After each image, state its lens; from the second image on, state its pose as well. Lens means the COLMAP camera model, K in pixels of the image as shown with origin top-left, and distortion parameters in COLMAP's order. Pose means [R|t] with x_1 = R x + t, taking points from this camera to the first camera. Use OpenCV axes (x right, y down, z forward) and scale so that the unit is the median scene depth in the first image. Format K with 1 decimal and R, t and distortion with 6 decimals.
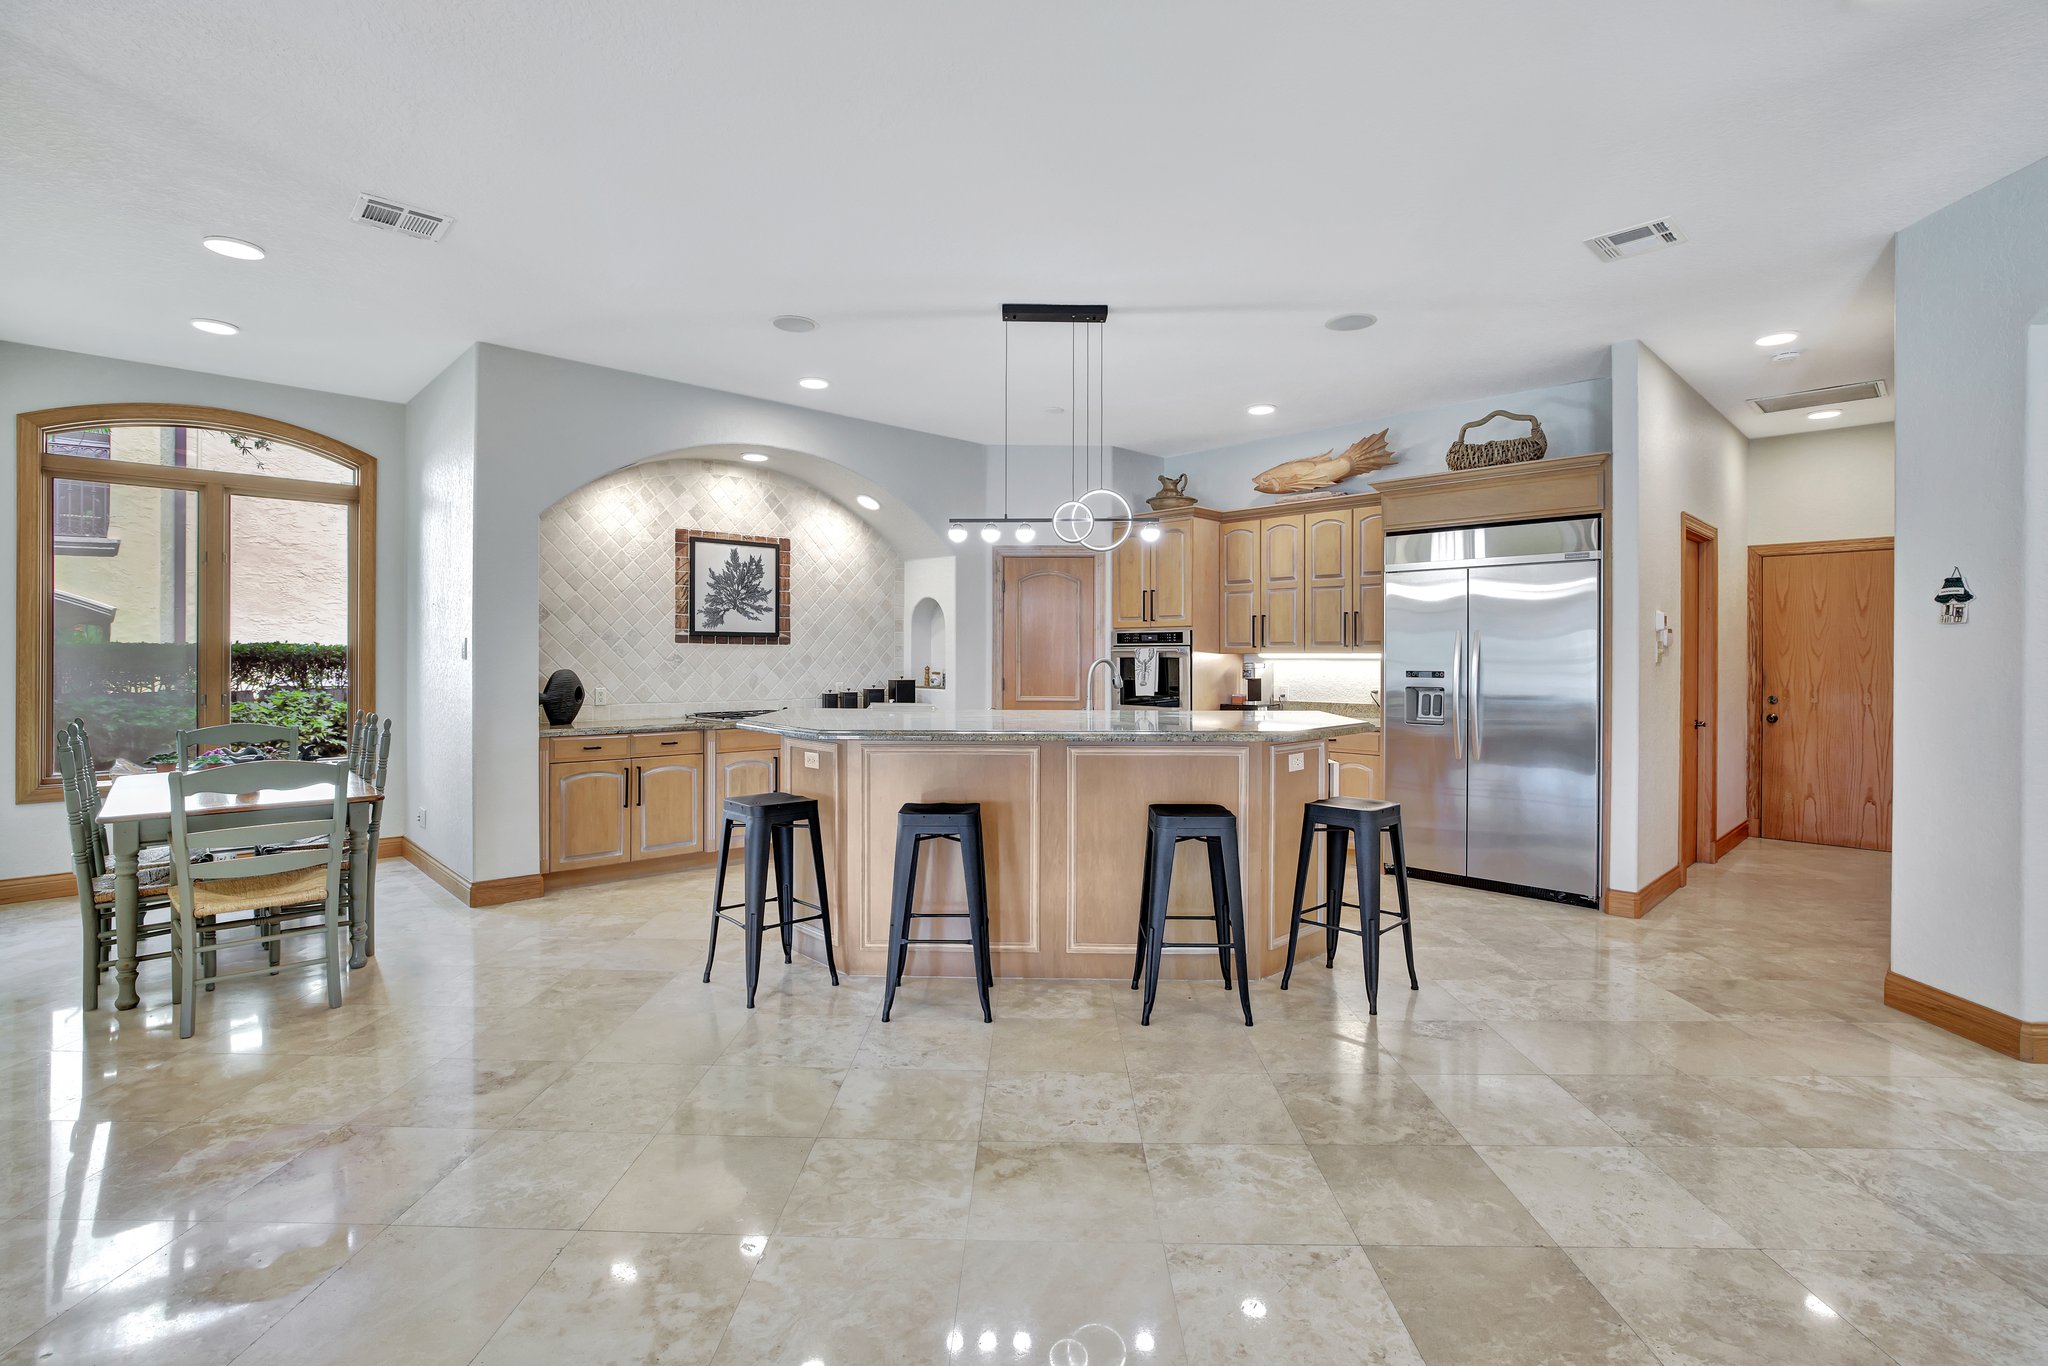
lens RADIAL K [[947.8, 0, 1024.3], [0, 947.8, 661.8], [0, 0, 1]] dist [-0.014934, 0.000911]
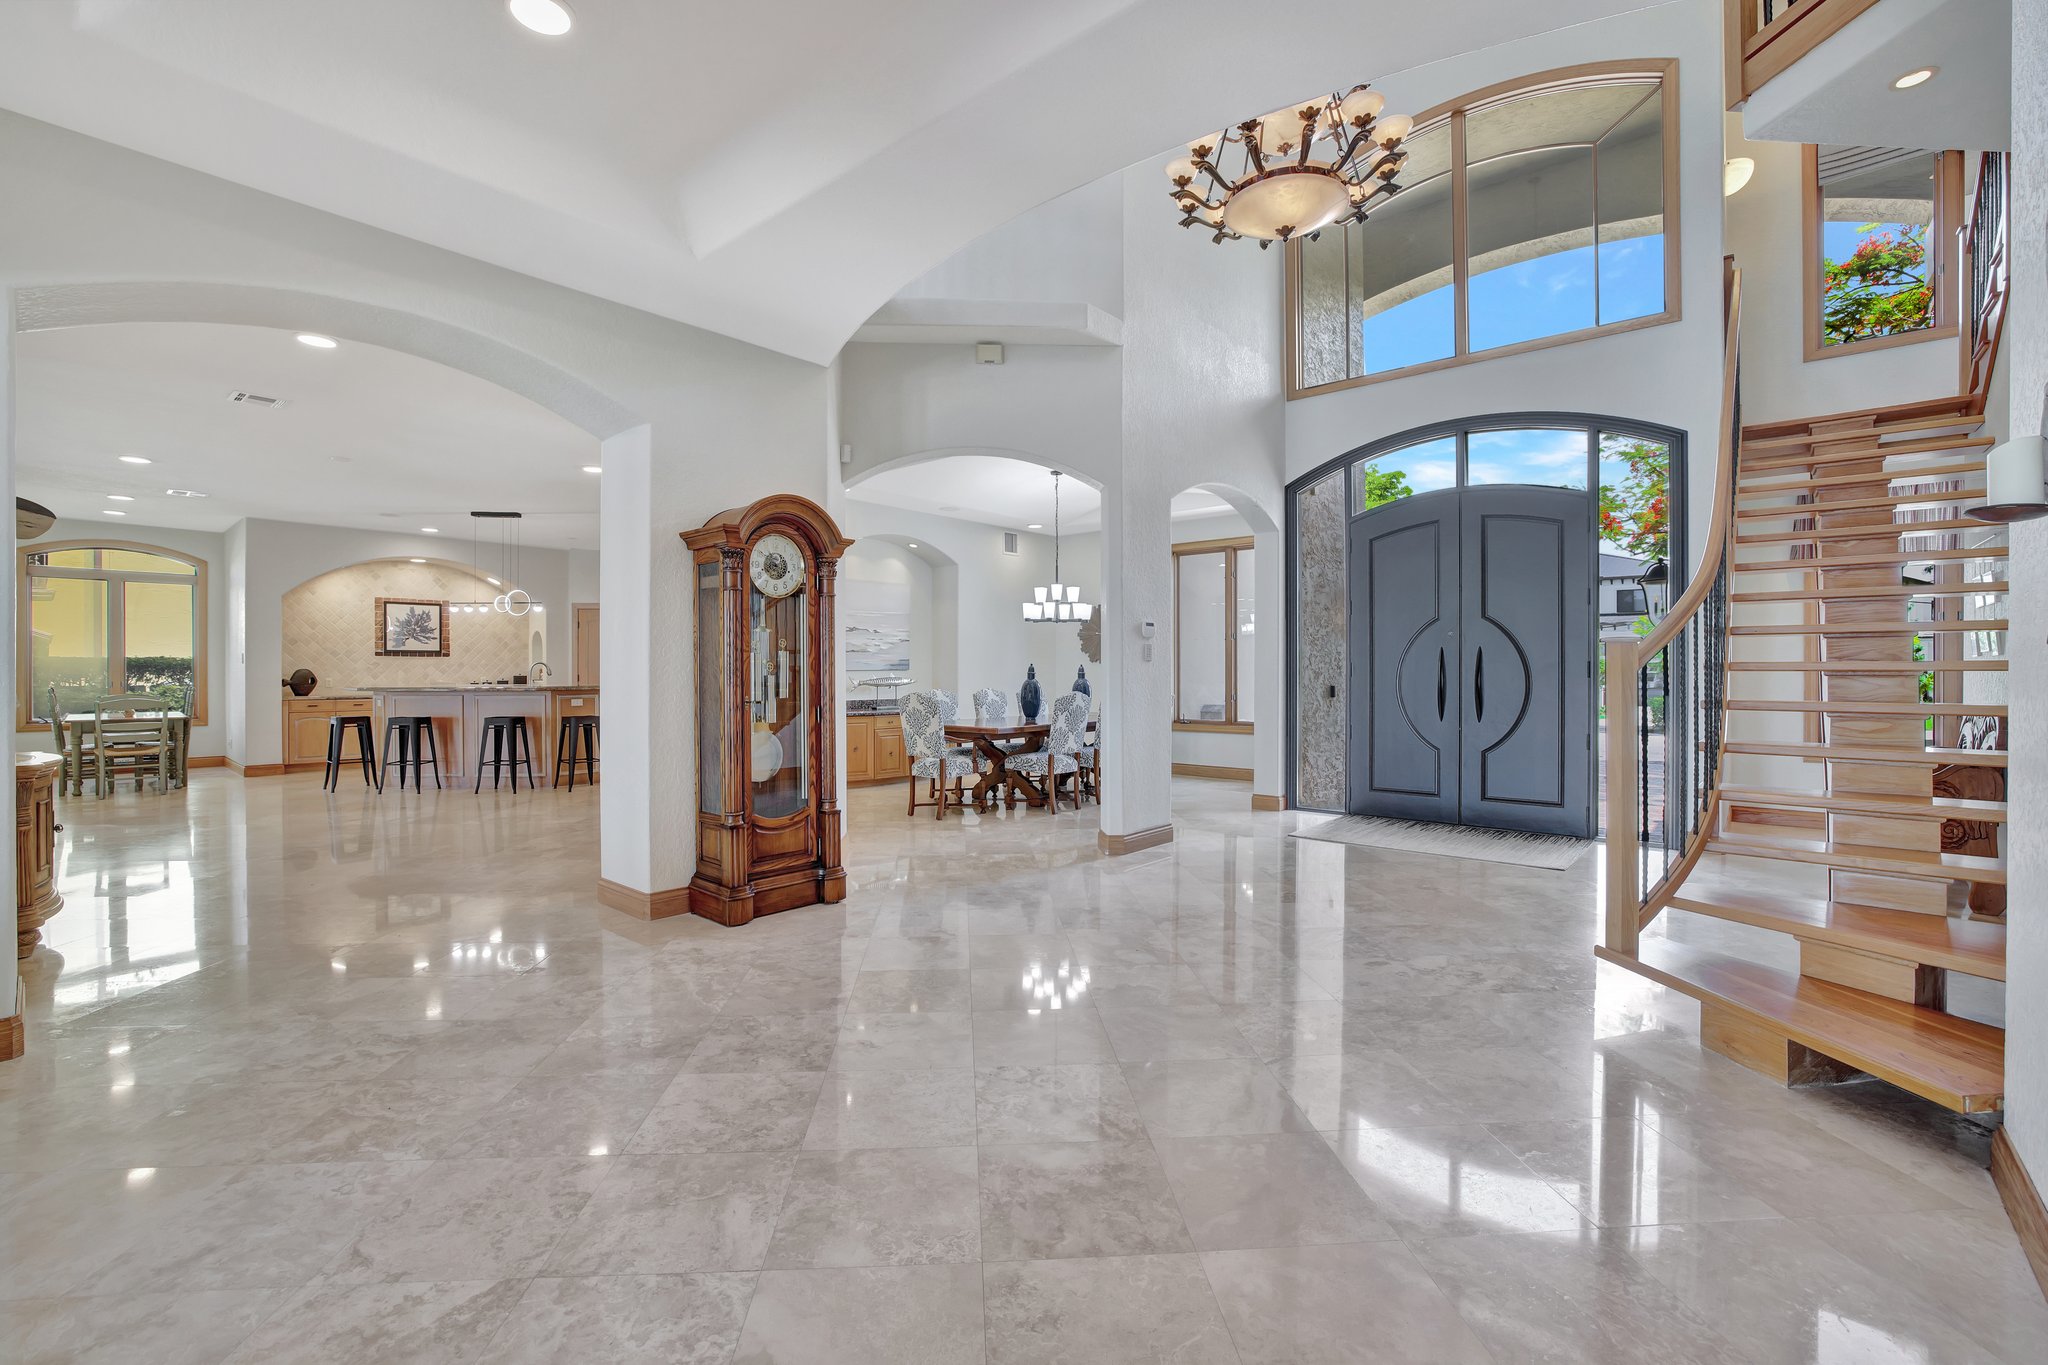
lens RADIAL K [[882.9, 0, 1018.6], [0, 882.9, 676.2], [0, 0, 1]] dist [-0.002693, -0.000020]
pose [[0.997274, -0.006153, 0.073531, 0.808732], [0.006011, 0.999980, 0.002160, 0.025011], [-0.073543, -0.001712, 0.997291, -0.897010]]
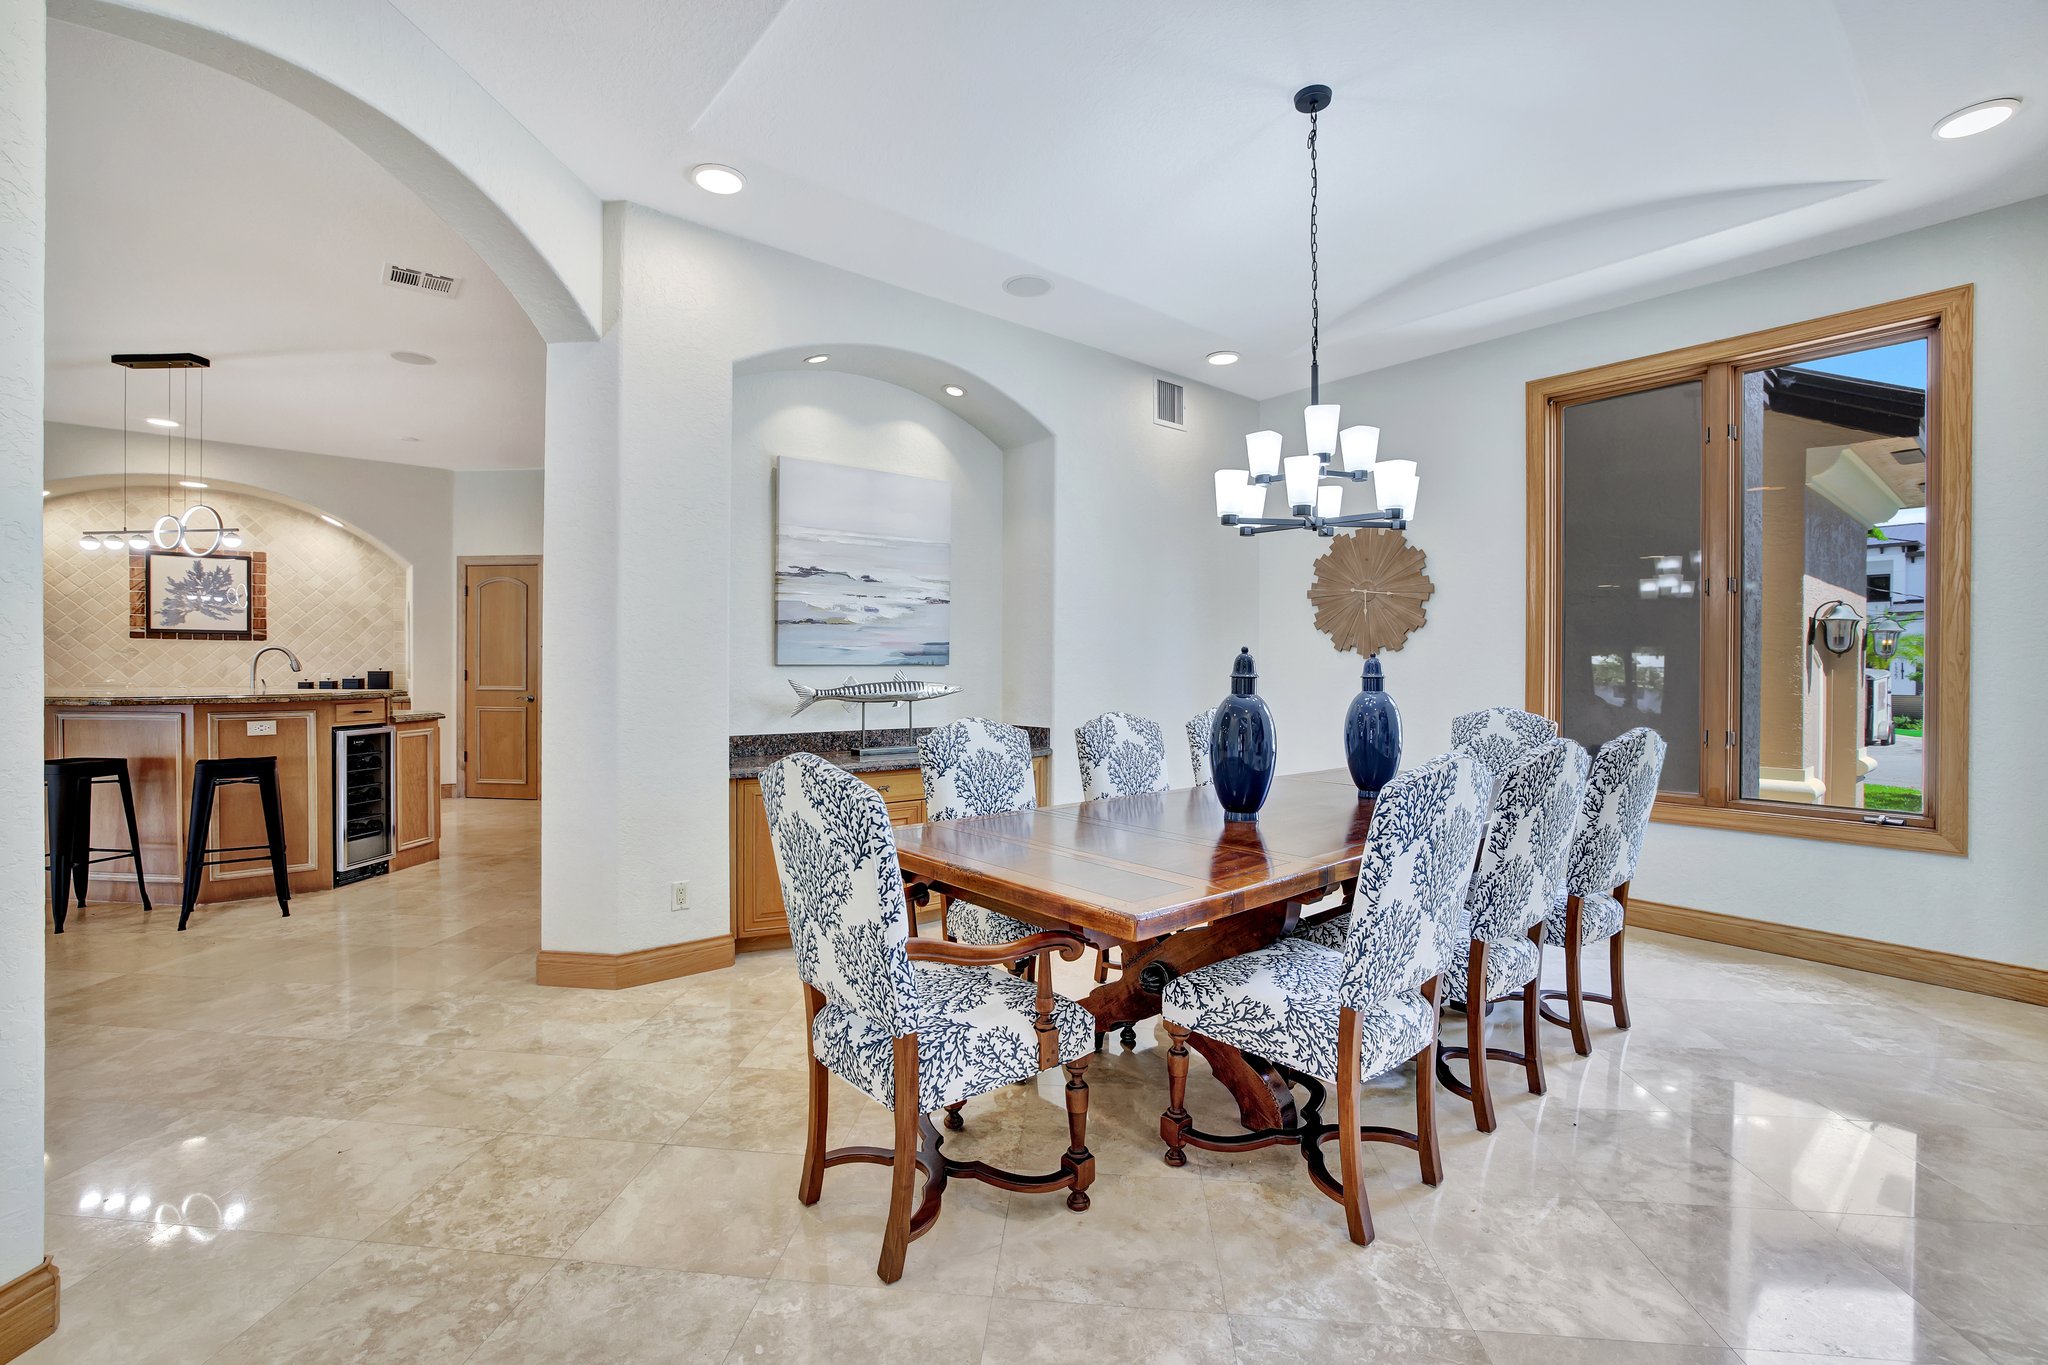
lens RADIAL K [[882.9, 0, 1018.8], [0, 882.9, 673.8], [0, 0, 1]] dist [-0.002693, -0.000020]
pose [[0.996134, 0.000974, -0.087846, 0.853413], [-0.000769, 0.999997, 0.002366, 0.021523], [0.087848, -0.002289, 0.996131, -0.024403]]
